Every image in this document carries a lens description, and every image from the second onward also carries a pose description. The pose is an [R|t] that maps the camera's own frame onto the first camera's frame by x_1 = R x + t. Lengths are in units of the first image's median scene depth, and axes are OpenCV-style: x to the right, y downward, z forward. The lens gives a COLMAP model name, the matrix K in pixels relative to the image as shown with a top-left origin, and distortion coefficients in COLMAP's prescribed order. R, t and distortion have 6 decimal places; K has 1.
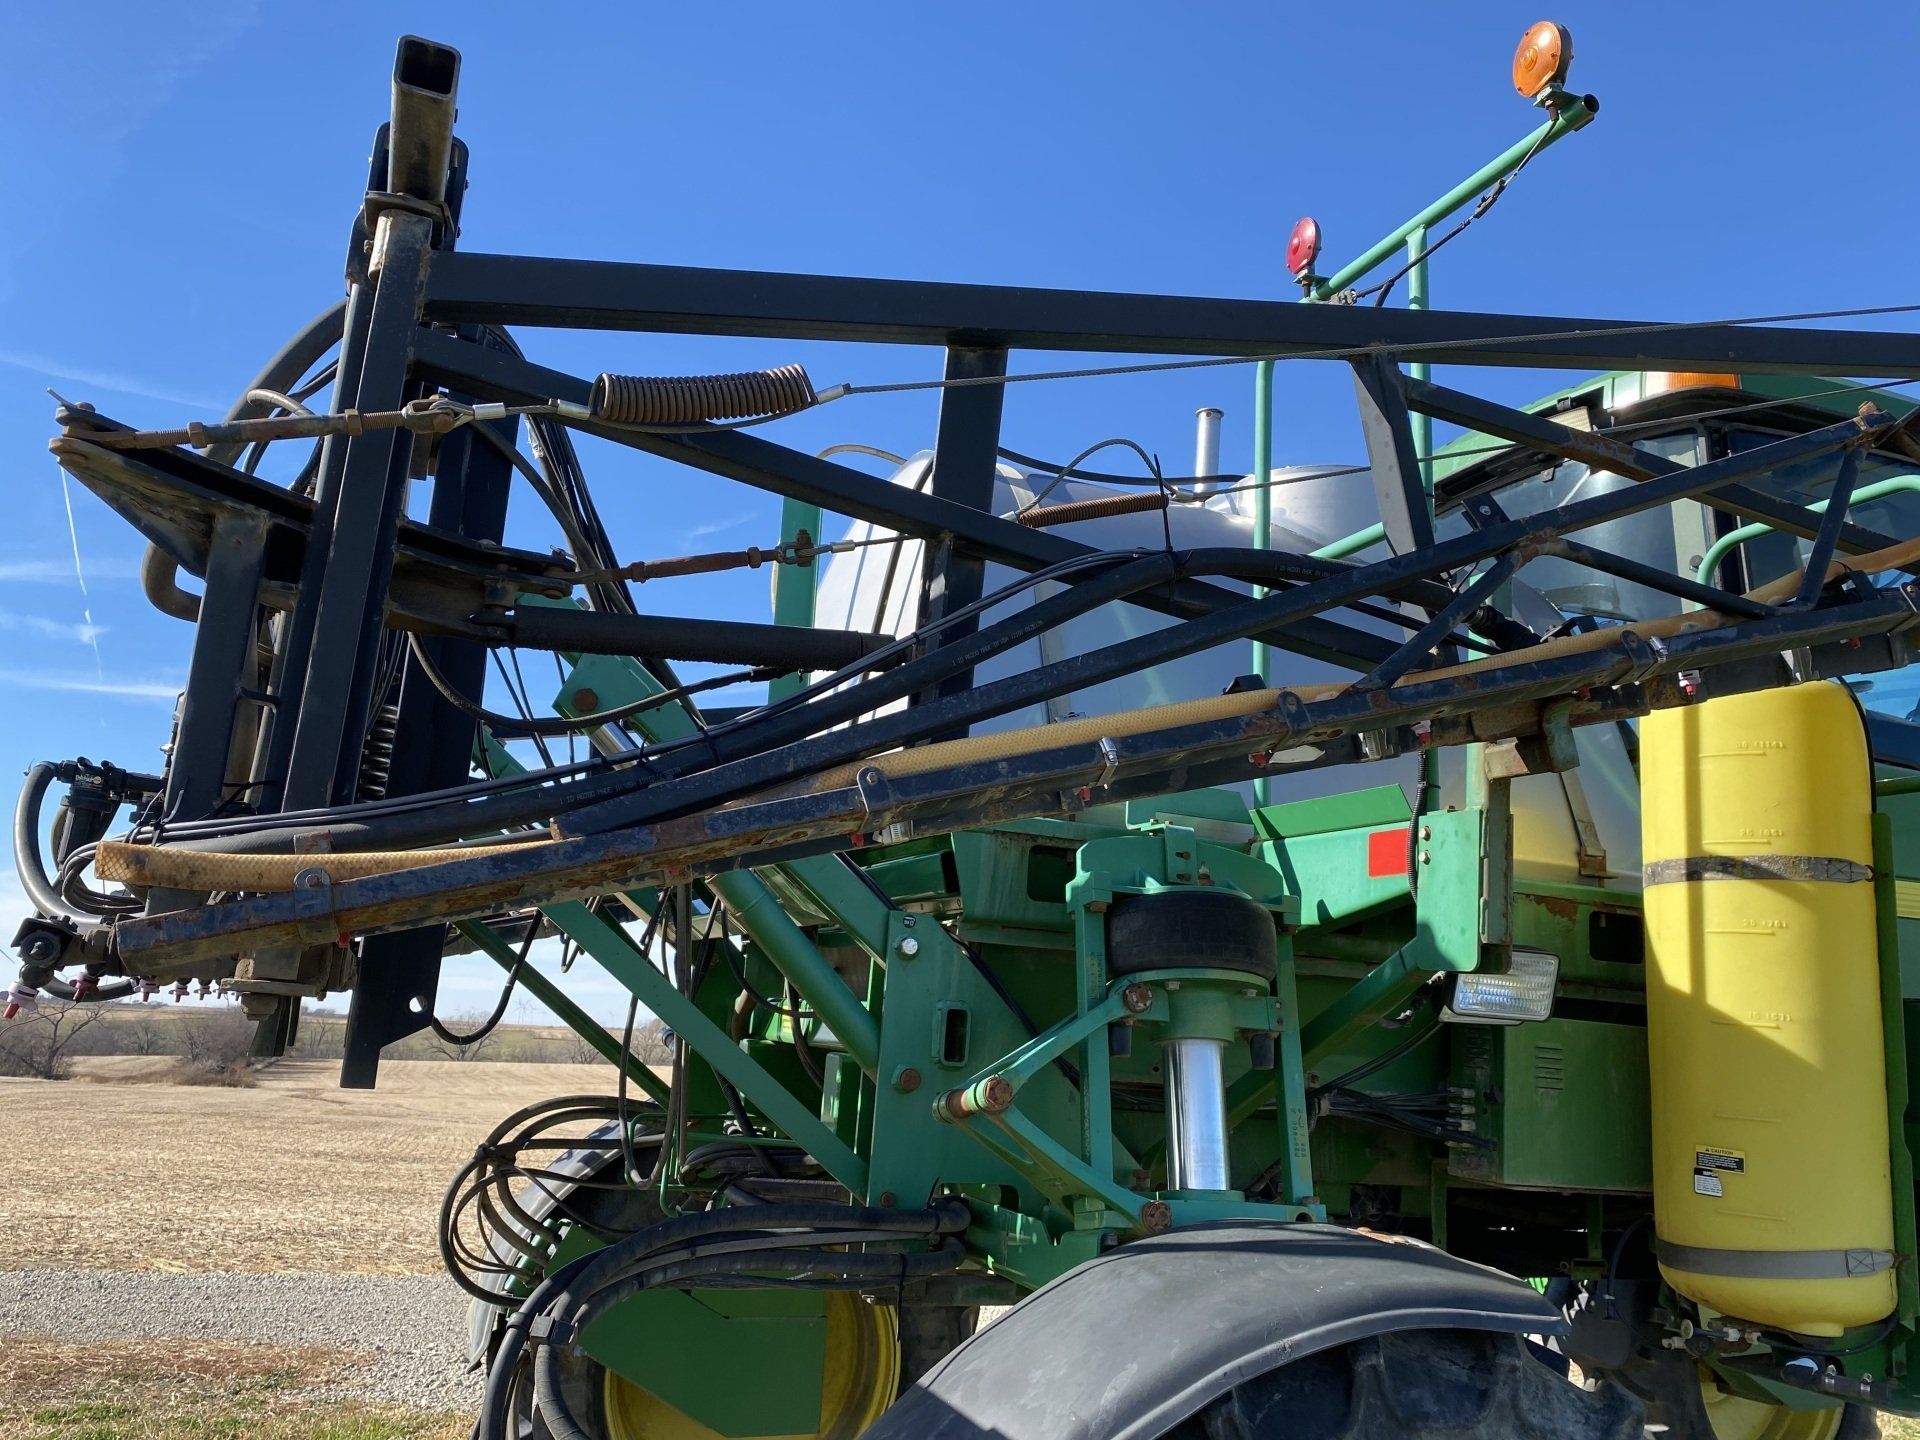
lens RADIAL K [[1457.8, 0, 939.3], [0, 1457.8, 709.2], [0, 0, 1]] dist [0.037649, -0.049938]
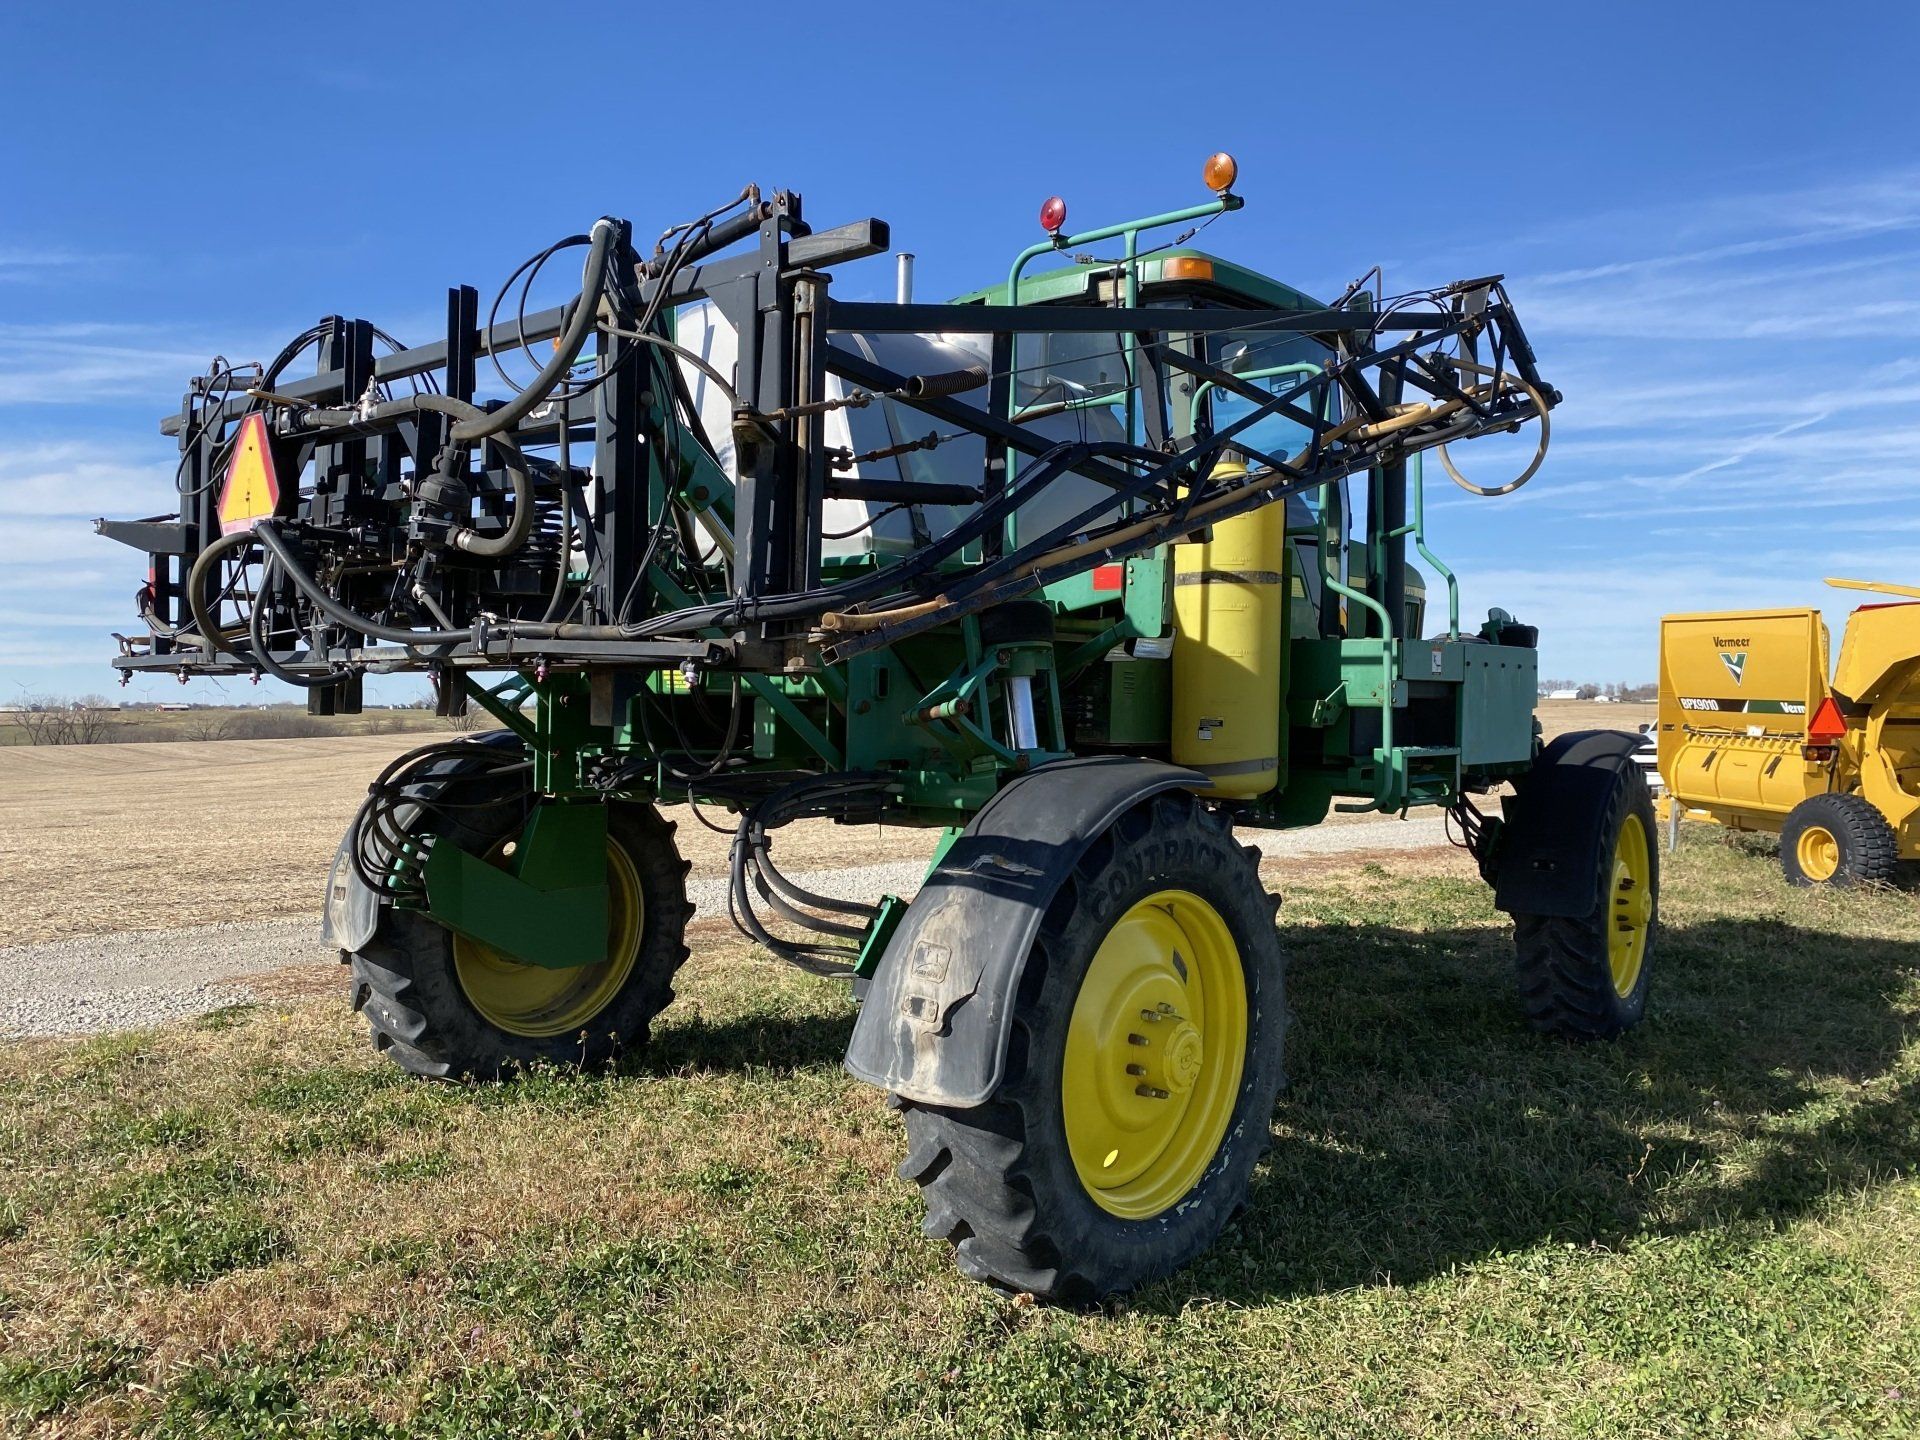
lens RADIAL K [[1457.8, 0, 939.3], [0, 1457.8, 709.2], [0, 0, 1]] dist [0.037649, -0.049938]
pose [[0.888601, -0.058417, 0.454946, -0.698458], [-0.051883, 0.972690, 0.226235, -0.142246], [-0.455738, -0.224636, 0.861302, -0.543907]]
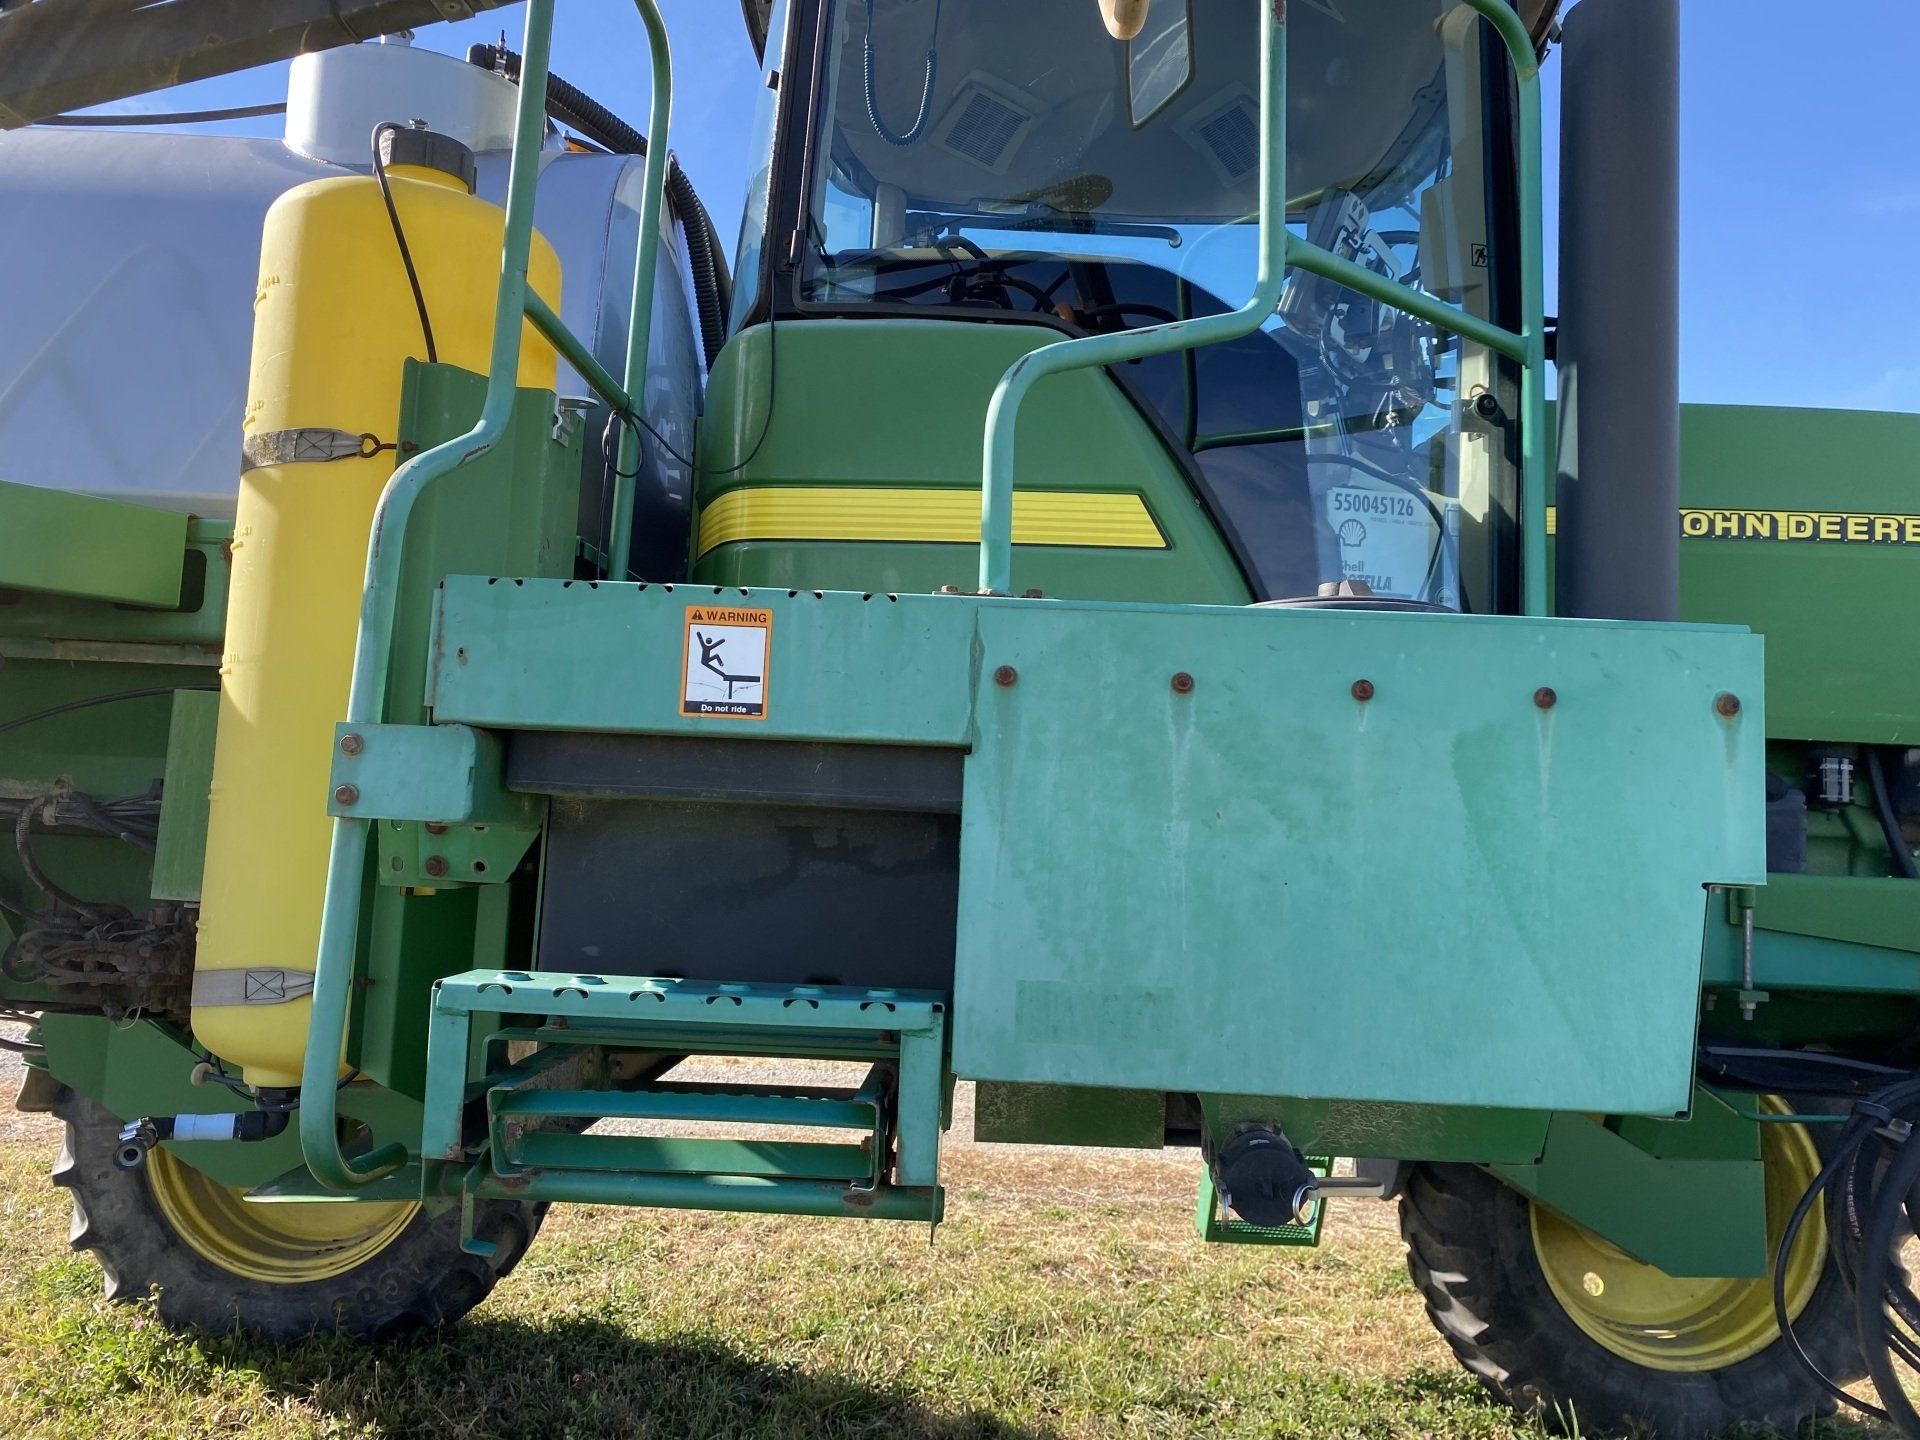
lens RADIAL K [[1461.2, 0, 1000.2], [0, 1461.2, 726.6], [0, 0, 1]] dist [0.068807, -0.074055]
pose [[0.925807, -0.052249, -0.374367, 1.183928], [0.095610, 0.990564, 0.098194, 0.206417], [0.365704, -0.126702, 0.922067, 0.465996]]
